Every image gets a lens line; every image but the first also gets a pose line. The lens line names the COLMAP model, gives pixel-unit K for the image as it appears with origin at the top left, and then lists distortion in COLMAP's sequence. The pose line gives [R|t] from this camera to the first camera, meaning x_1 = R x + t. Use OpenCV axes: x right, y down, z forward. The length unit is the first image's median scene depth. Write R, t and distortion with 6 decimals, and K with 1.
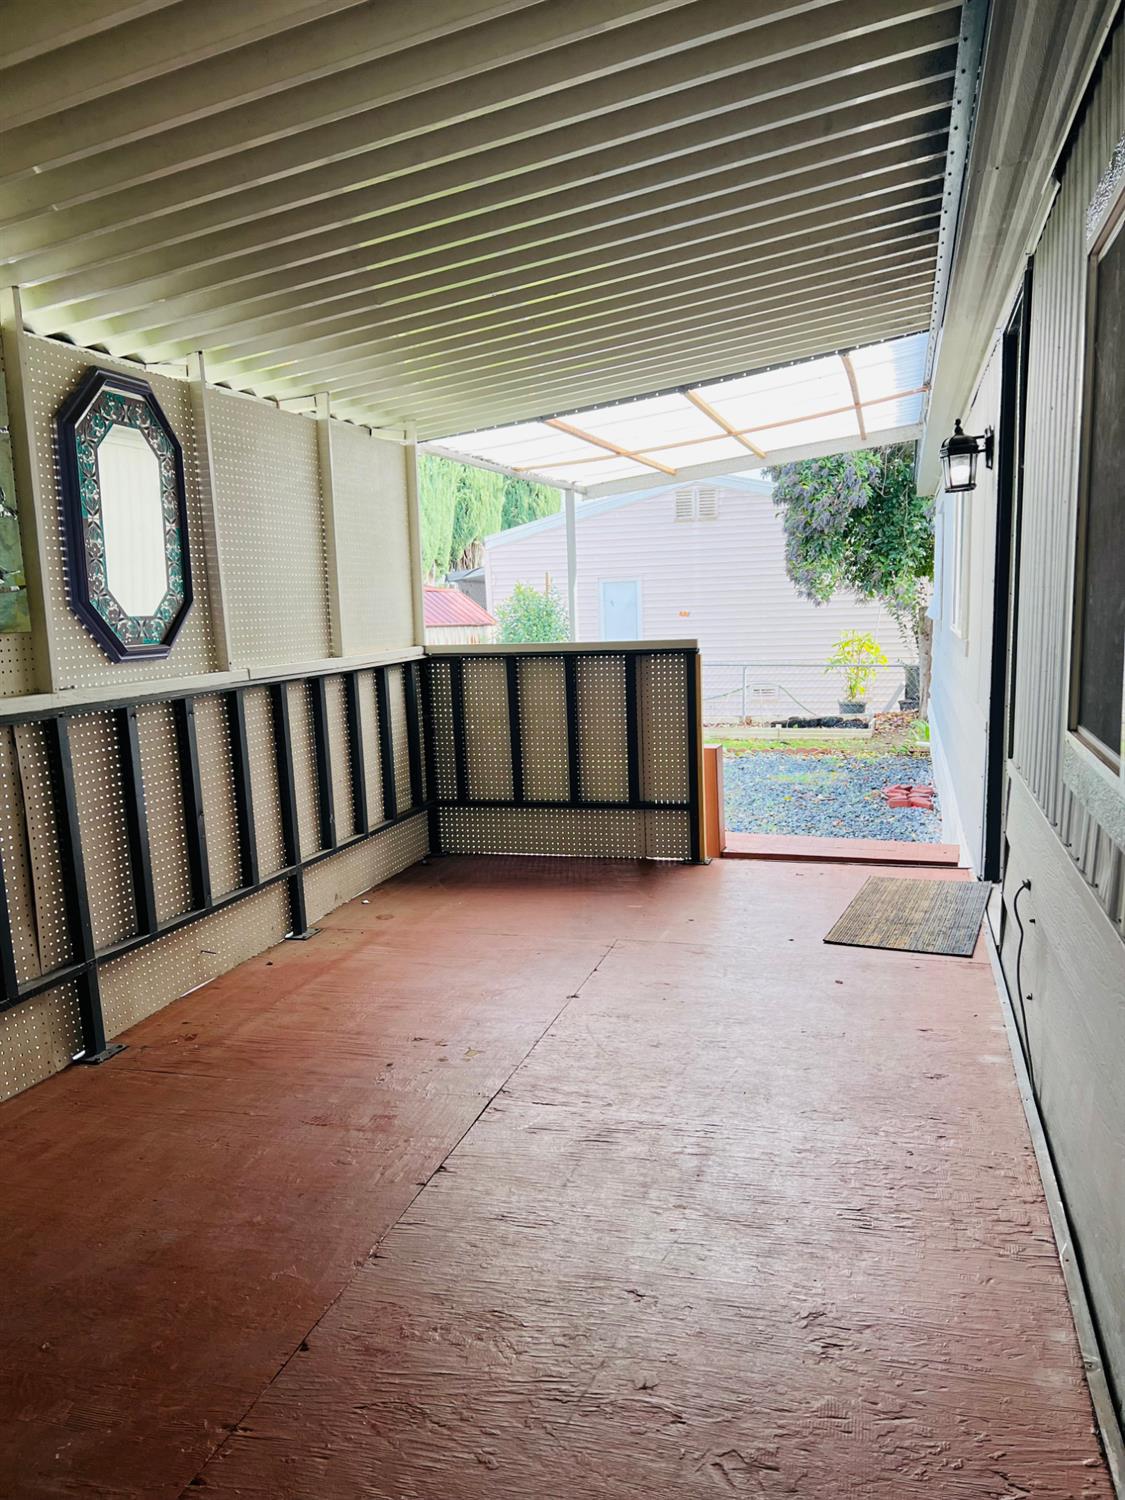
lens RADIAL K [[1130.8, 0, 562.5], [0, 1130.8, 750.0], [0, 0, 1]] dist [0.077897, -0.095773]
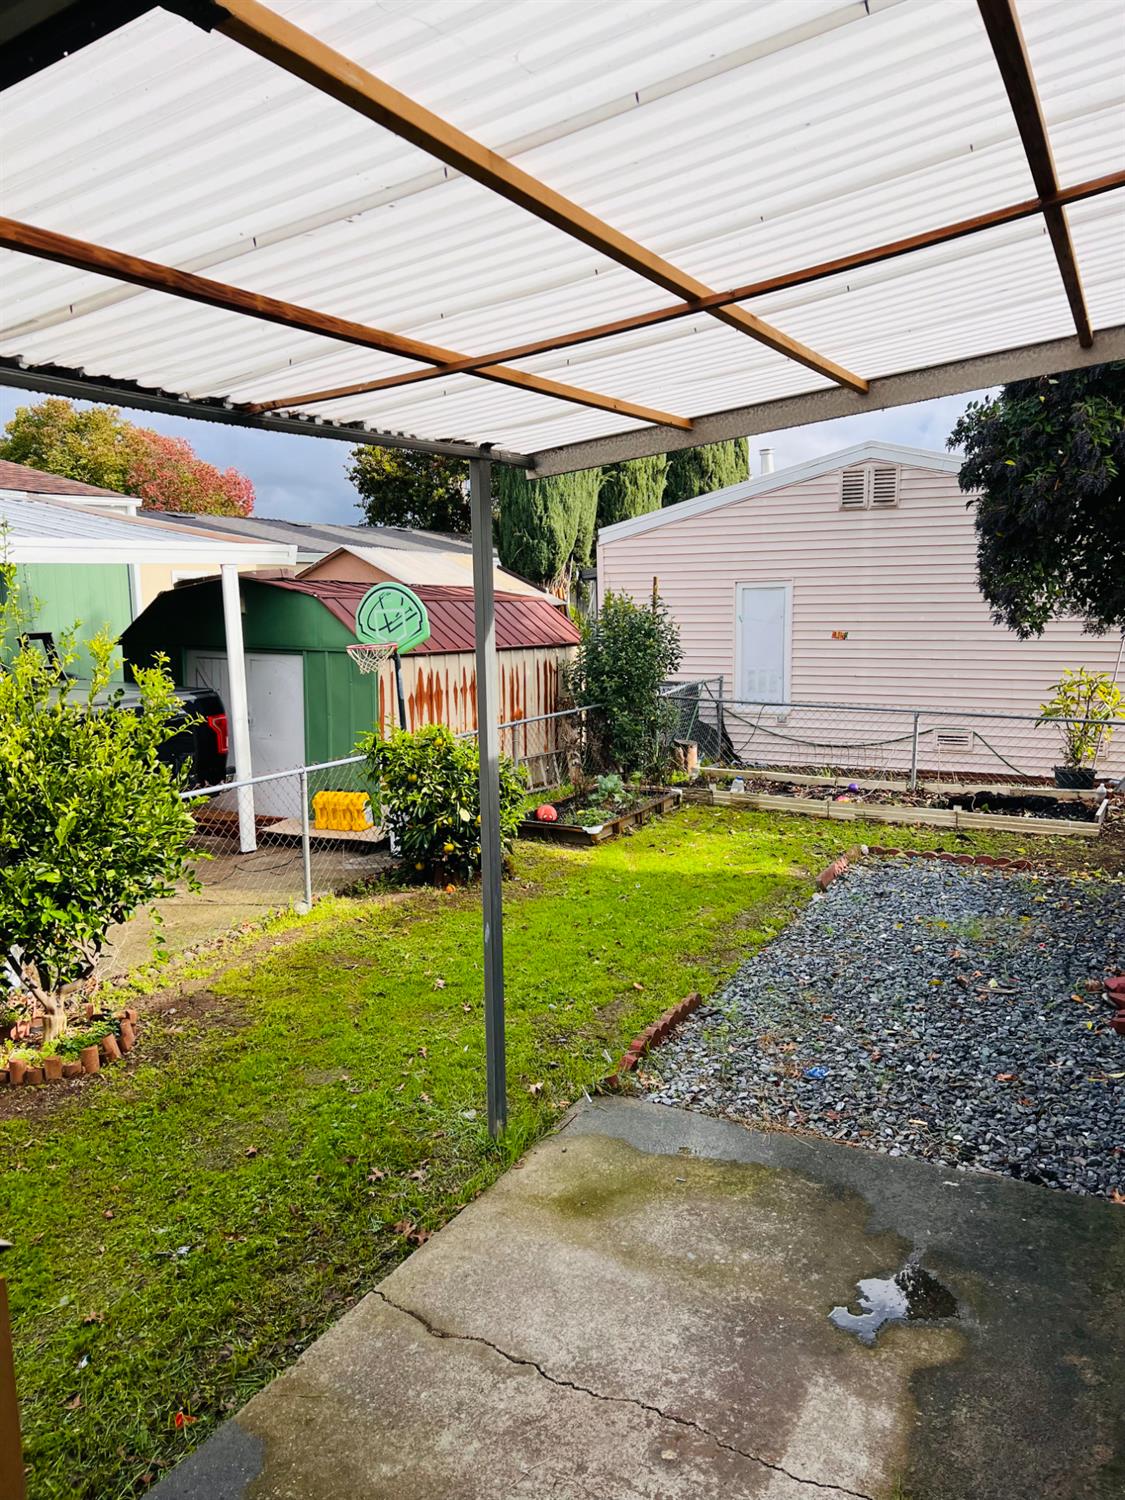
lens RADIAL K [[1101.5, 0, 562.5], [0, 1101.5, 750.0], [0, 0, 1]] dist [-0.006477, -0.005371]
pose [[0.979472, 0.043910, -0.196741, 0.085036], [-0.040021, 0.998918, 0.023699, -0.063024], [0.197569, -0.015339, 0.980169, 0.293820]]
